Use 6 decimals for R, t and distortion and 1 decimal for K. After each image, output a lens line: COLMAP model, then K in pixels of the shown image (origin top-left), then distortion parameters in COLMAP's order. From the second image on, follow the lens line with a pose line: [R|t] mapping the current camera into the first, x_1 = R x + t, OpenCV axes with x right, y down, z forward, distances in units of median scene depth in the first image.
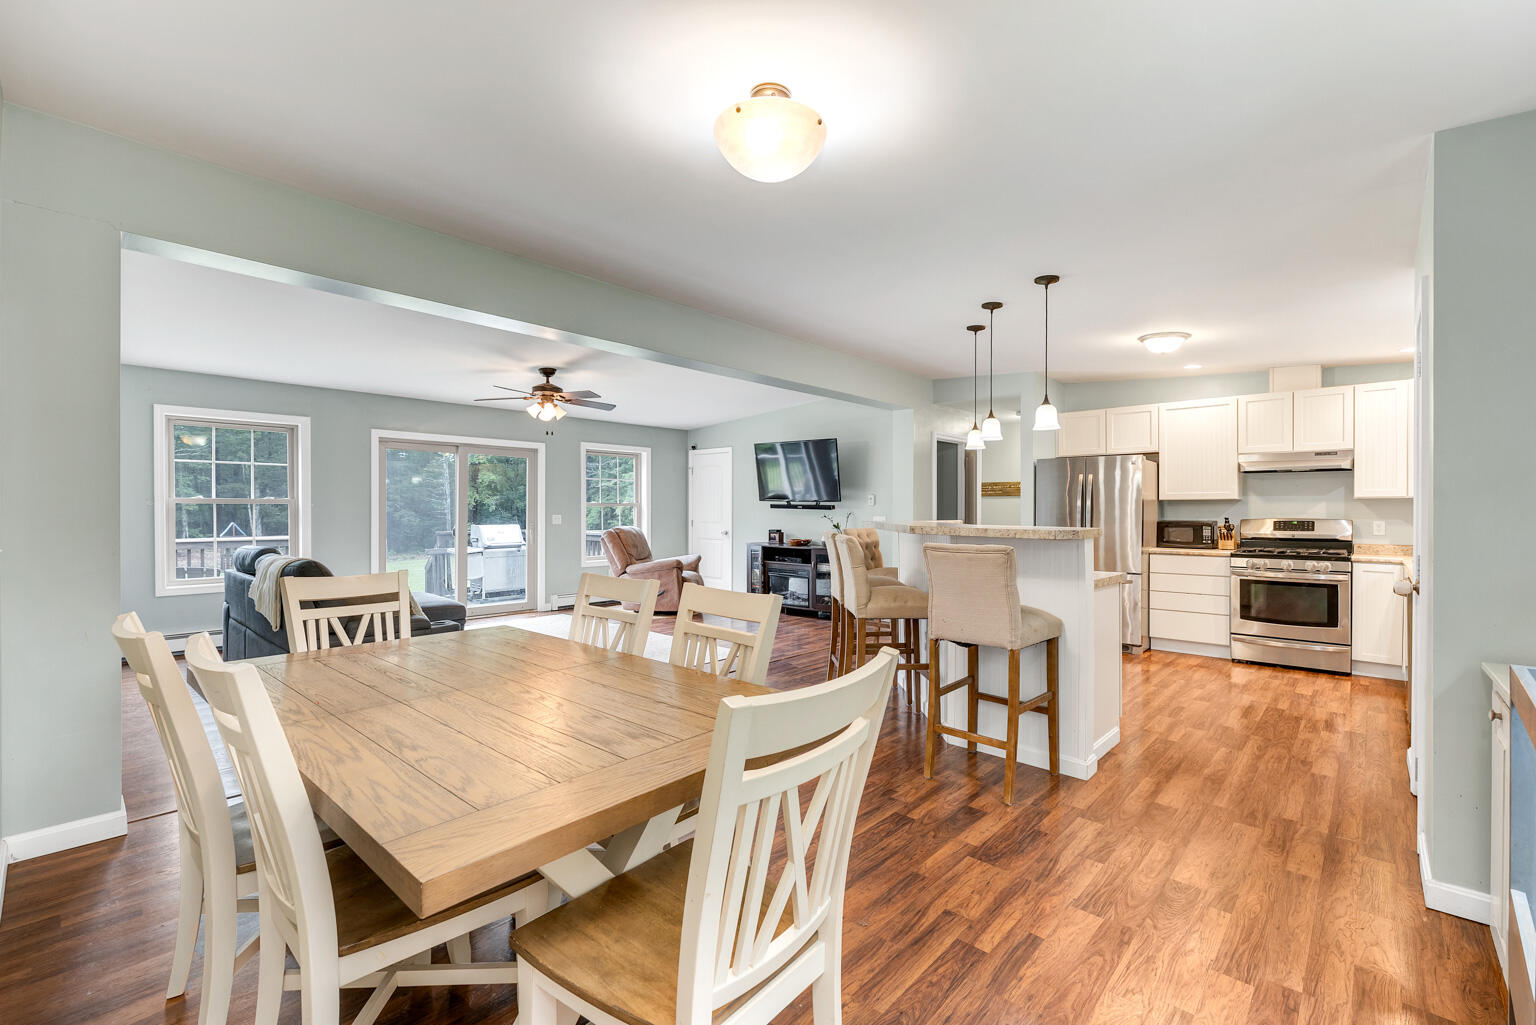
lens RADIAL K [[663.3, 0, 768.0], [0, 663.3, 512.5], [0, 0, 1]] dist [-0.000074, 0.000144]
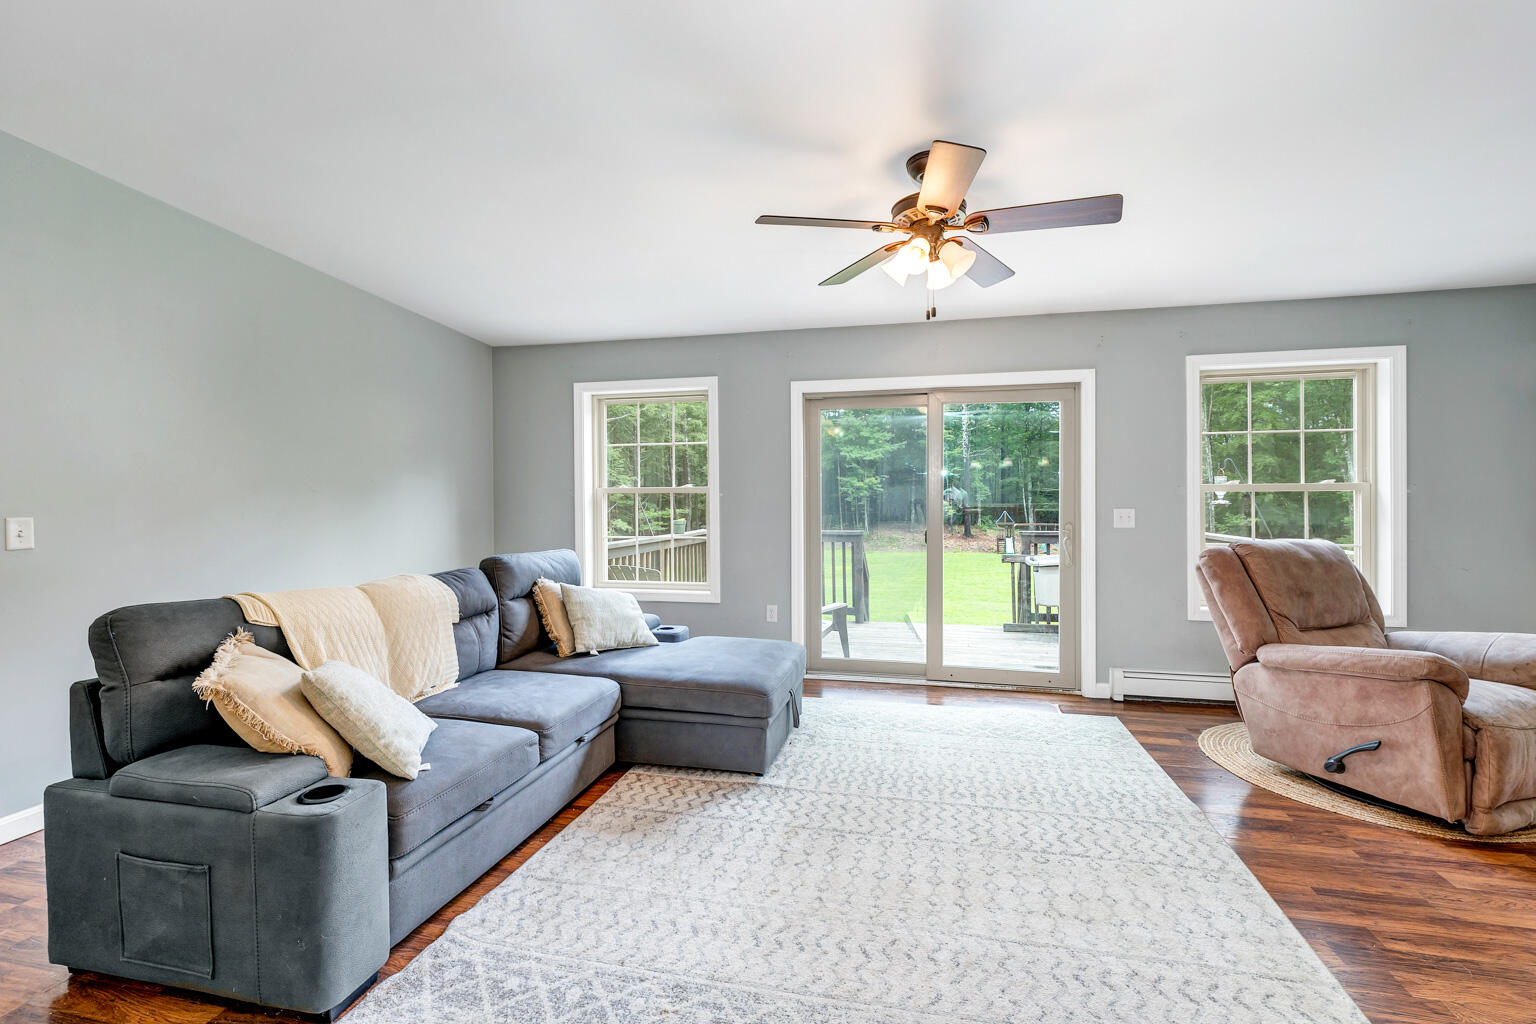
lens RADIAL K [[639.5, 0, 793.3], [0, 639.5, 507.4], [0, 0, 1]] dist [0.000438, 0.000133]
pose [[0.499718, 0.003369, -0.866182, -0.058390], [0.006654, 0.999948, 0.007728, -0.007413], [0.866163, -0.009625, 0.499670, 1.276923]]
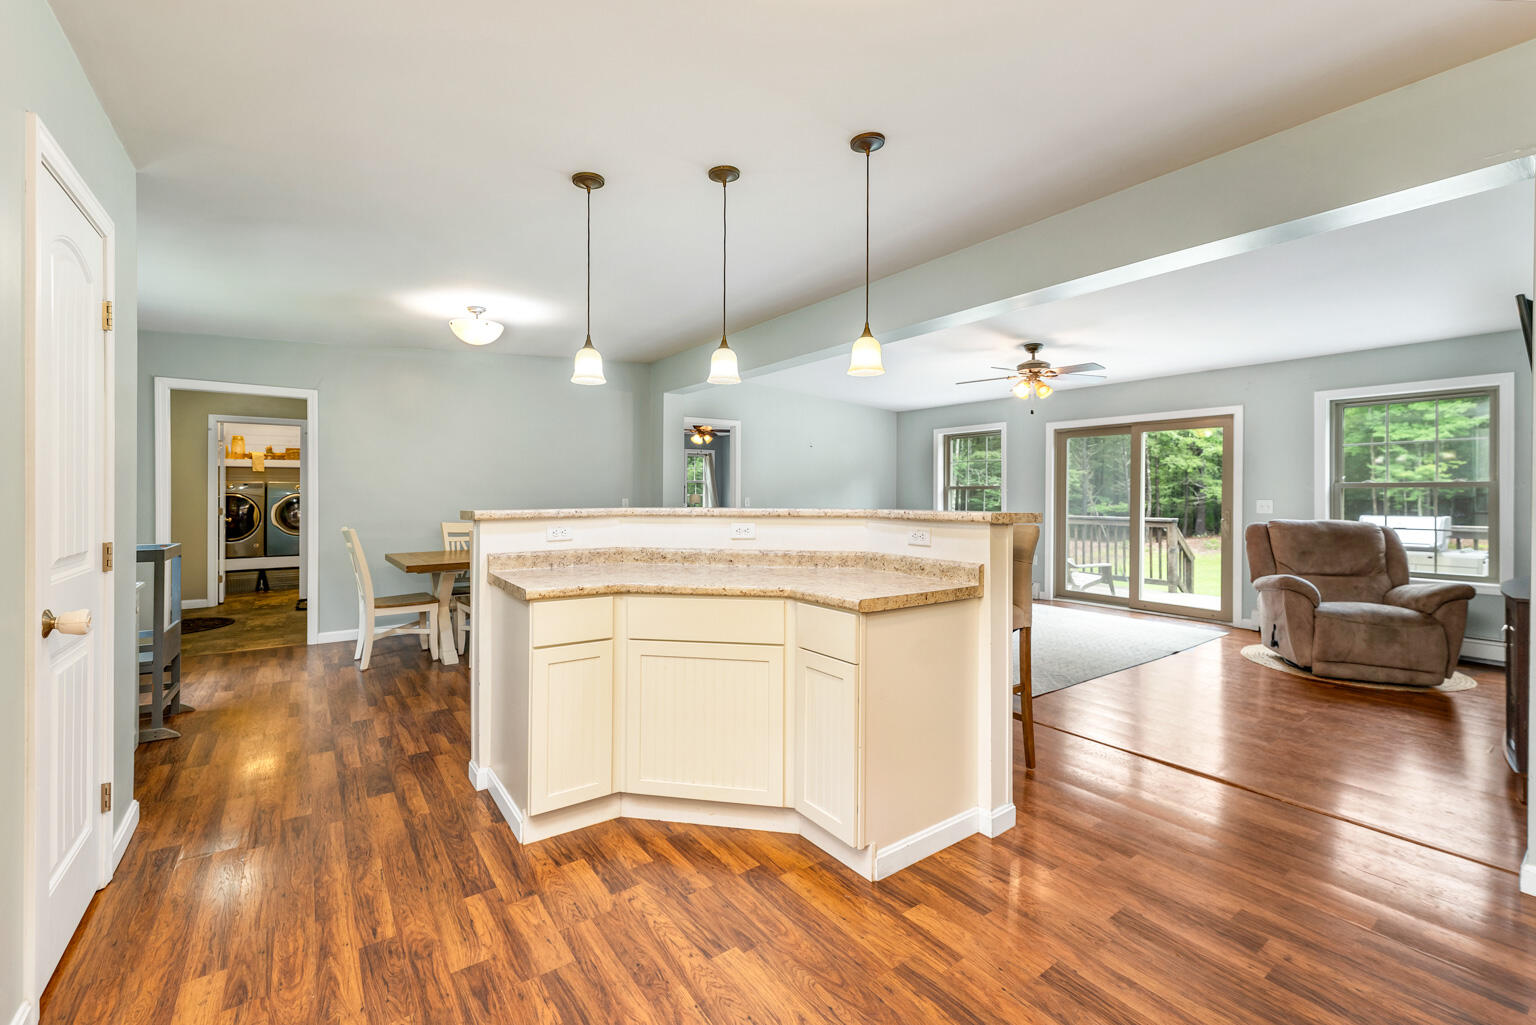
lens RADIAL K [[655.8, 0, 765.3], [0, 655.8, 496.4], [0, 0, 1]] dist [-0.001132, 0.000116]
pose [[-0.213584, -0.000756, -0.976924, 1.178606], [-0.002695, 0.999996, -0.000185, 0.002046], [0.976921, 0.002594, -0.213585, 1.456993]]
